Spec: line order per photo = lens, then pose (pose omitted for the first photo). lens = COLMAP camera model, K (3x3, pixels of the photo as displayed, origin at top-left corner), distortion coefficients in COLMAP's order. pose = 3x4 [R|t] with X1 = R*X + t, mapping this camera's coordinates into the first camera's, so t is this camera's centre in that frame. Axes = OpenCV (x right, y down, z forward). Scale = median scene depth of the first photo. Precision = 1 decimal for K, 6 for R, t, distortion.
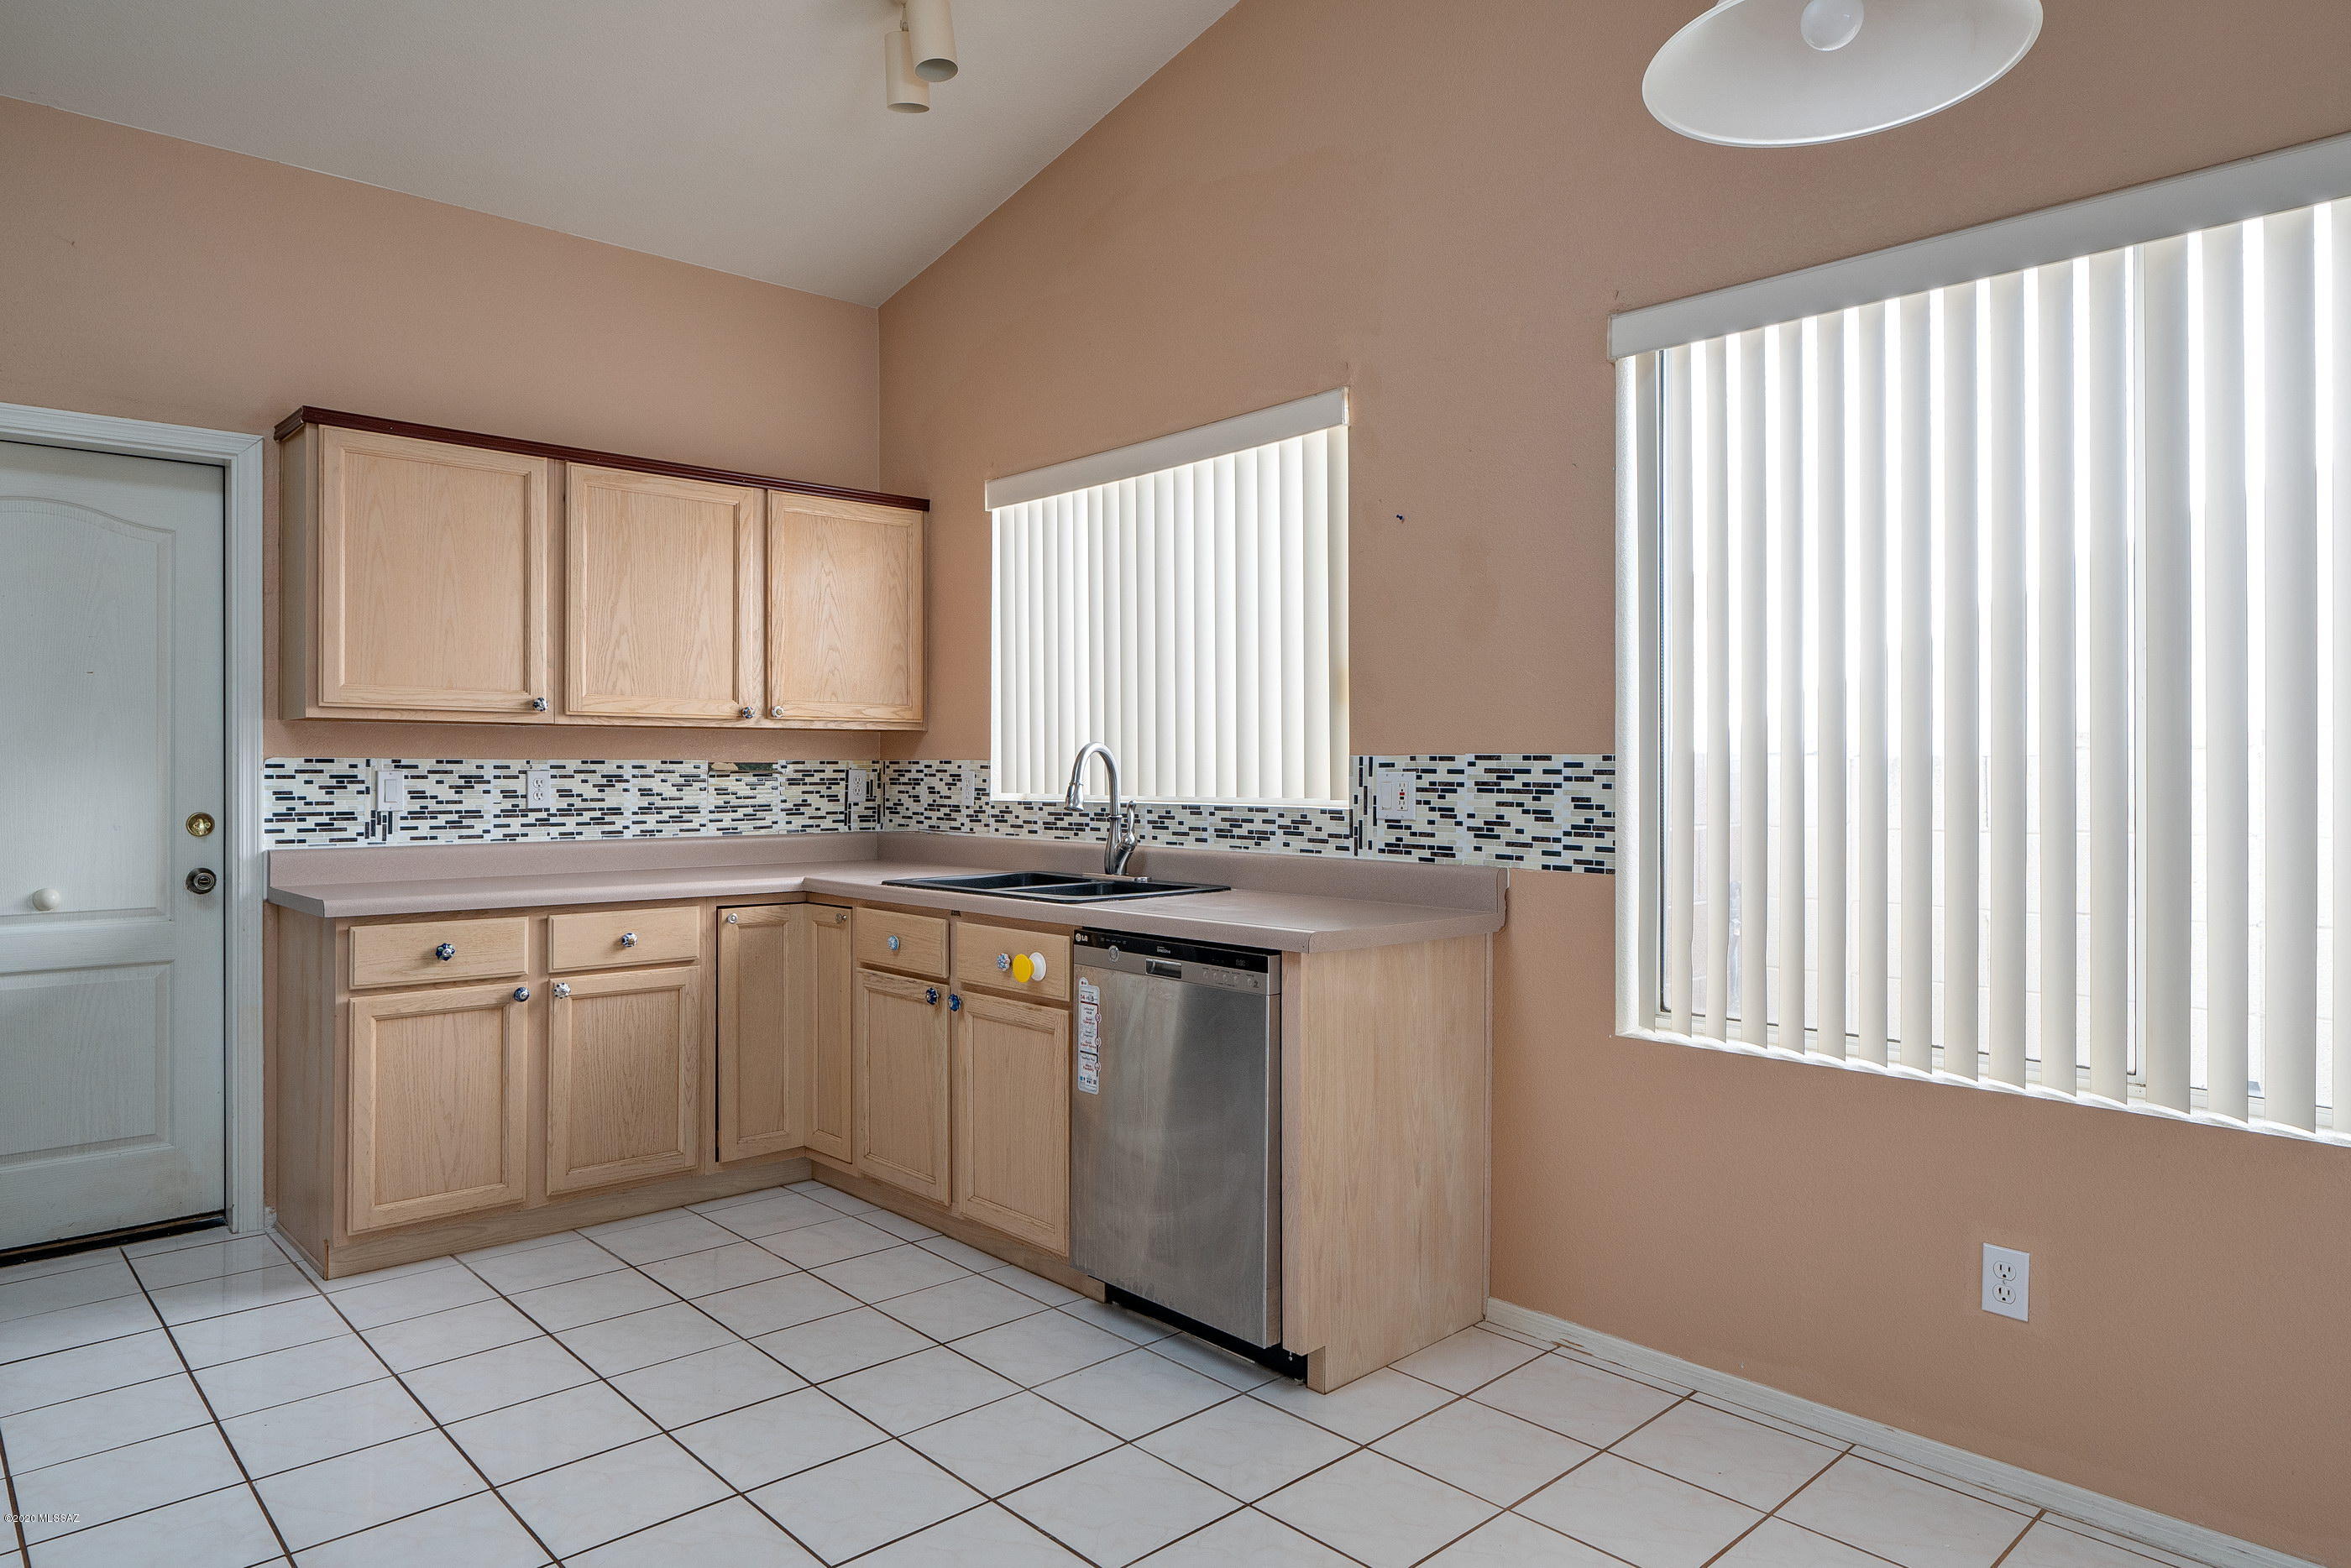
lens RADIAL K [[1420.8, 0, 1200.1], [0, 1420.8, 784.0], [0, 0, 1]] dist [0.001592, 0.000312]
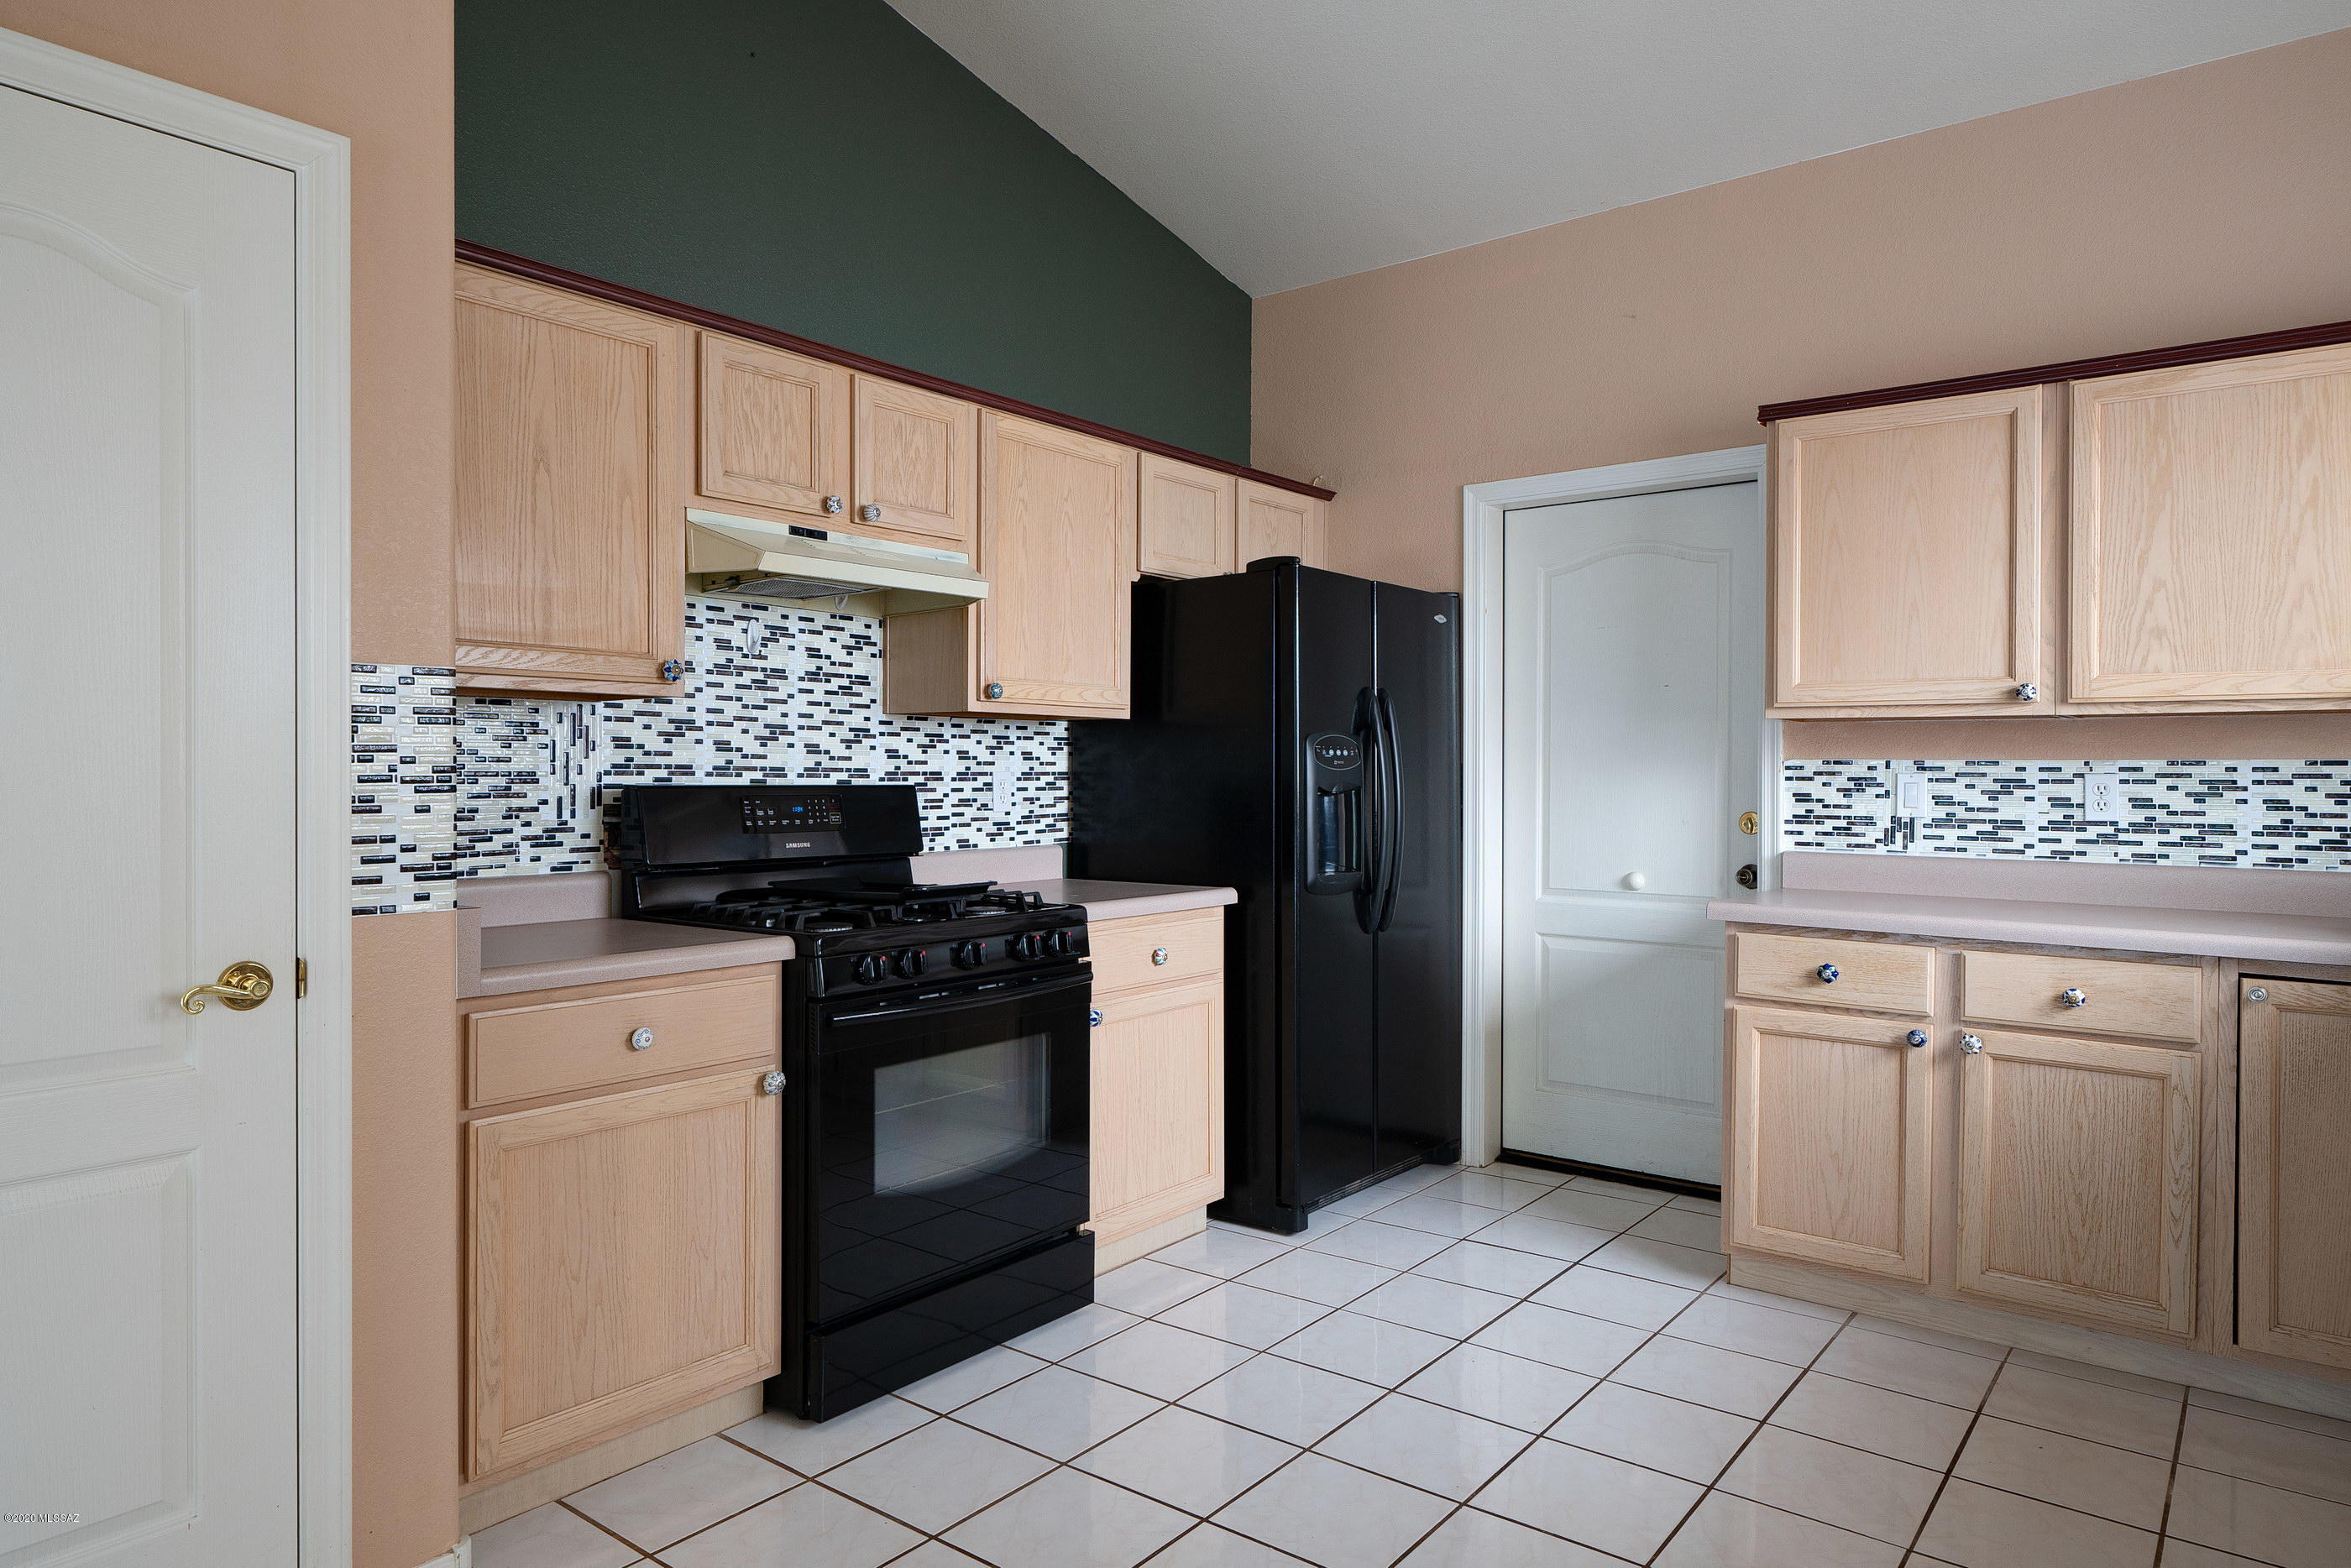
lens RADIAL K [[1420.8, 0, 1200.1], [0, 1420.8, 784.0], [0, 0, 1]] dist [0.001592, 0.000312]
pose [[0.157470, 0.010005, -0.987473, 0.262862], [-0.014066, 0.999870, 0.007887, -0.003189], [0.987424, 0.012648, 0.157591, 0.405763]]
